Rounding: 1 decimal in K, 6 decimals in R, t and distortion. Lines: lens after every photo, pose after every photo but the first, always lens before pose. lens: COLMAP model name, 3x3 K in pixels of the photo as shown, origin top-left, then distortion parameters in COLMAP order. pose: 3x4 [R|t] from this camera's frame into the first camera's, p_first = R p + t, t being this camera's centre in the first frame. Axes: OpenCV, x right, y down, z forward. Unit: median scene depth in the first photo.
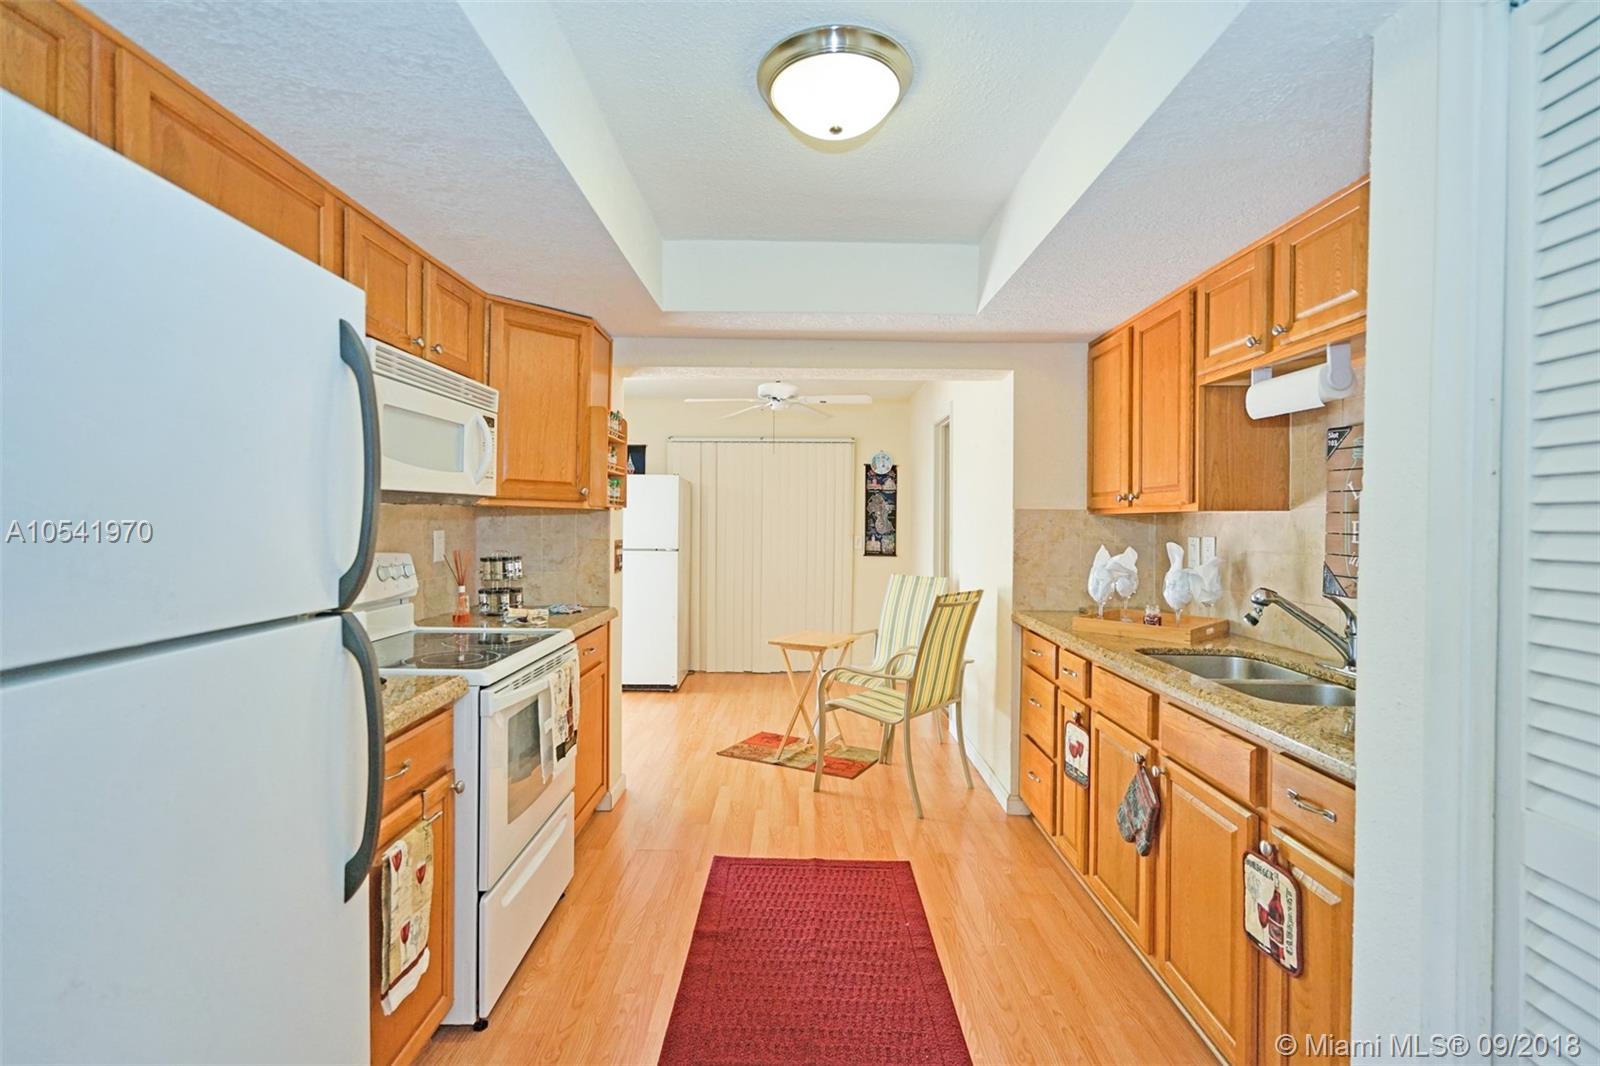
lens RADIAL K [[727.8, 0, 807.7], [0, 727.8, 525.8], [0, 0, 1]] dist [-0.000960, 0.001124]
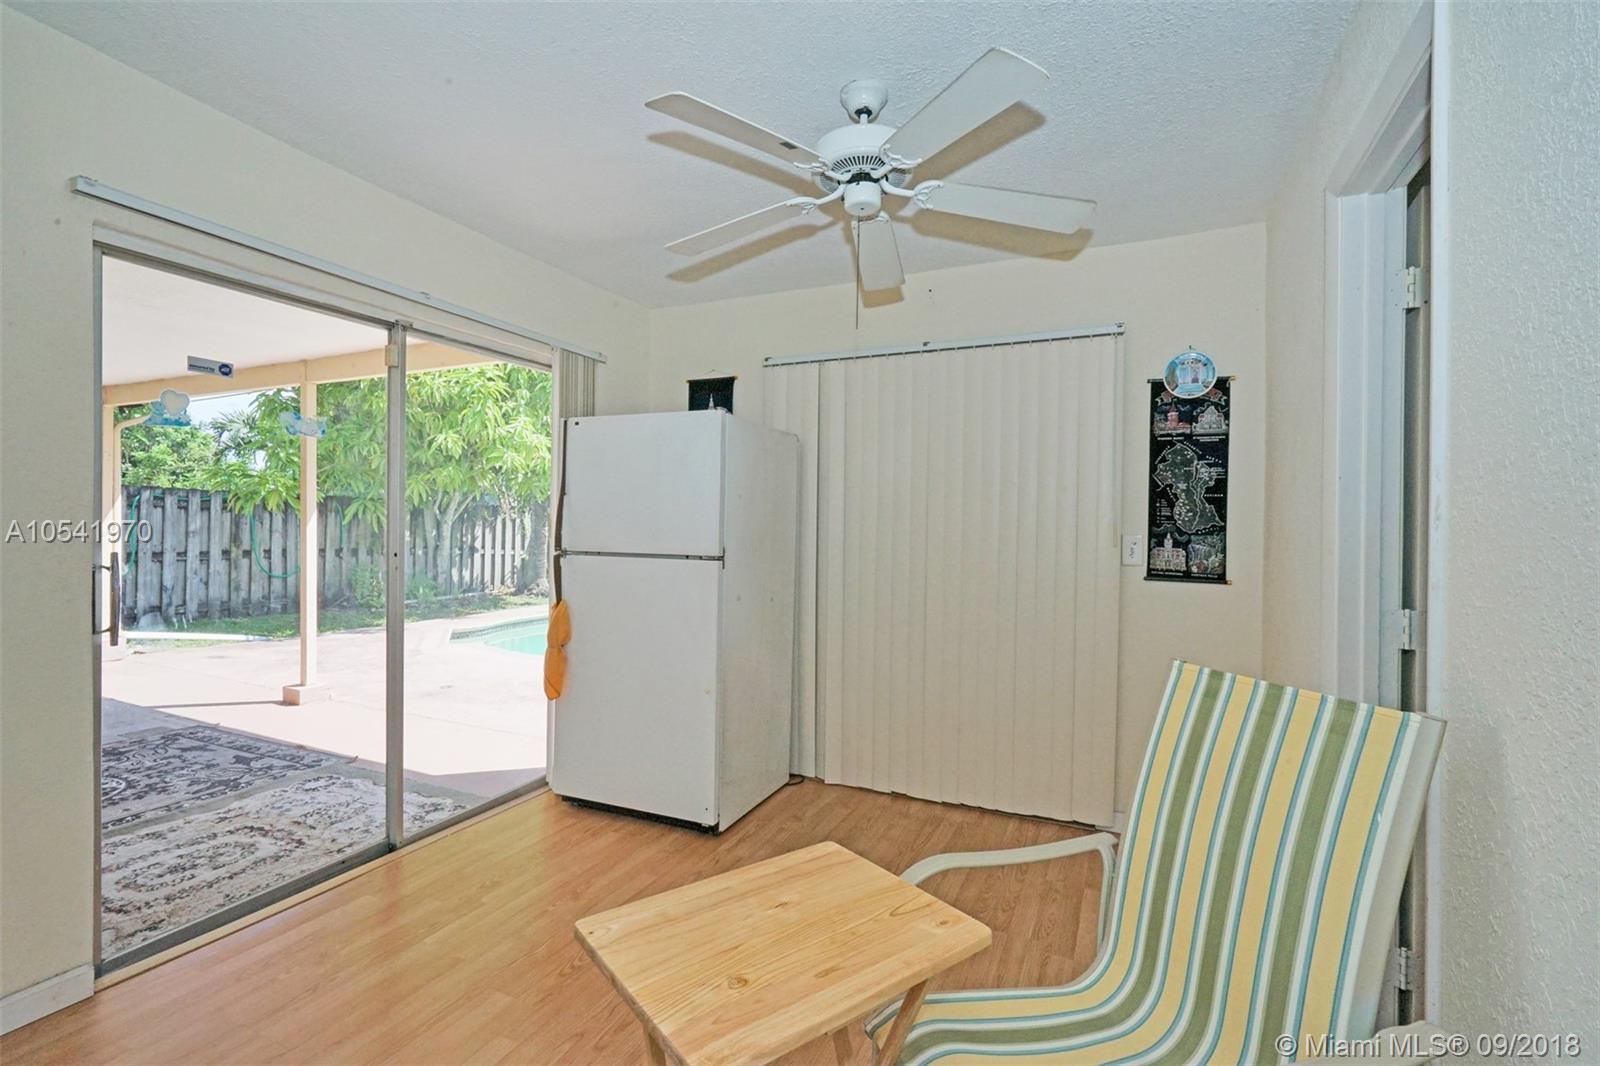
lens RADIAL K [[727.8, 0, 798.0], [0, 727.8, 531.5], [0, 0, 1]] dist [-0.000960, 0.001124]
pose [[0.901852, 0.005898, -0.432004, 0.077669], [-0.004992, 0.999982, 0.003231, 0.010425], [0.432016, -0.000757, 0.901866, 0.490732]]
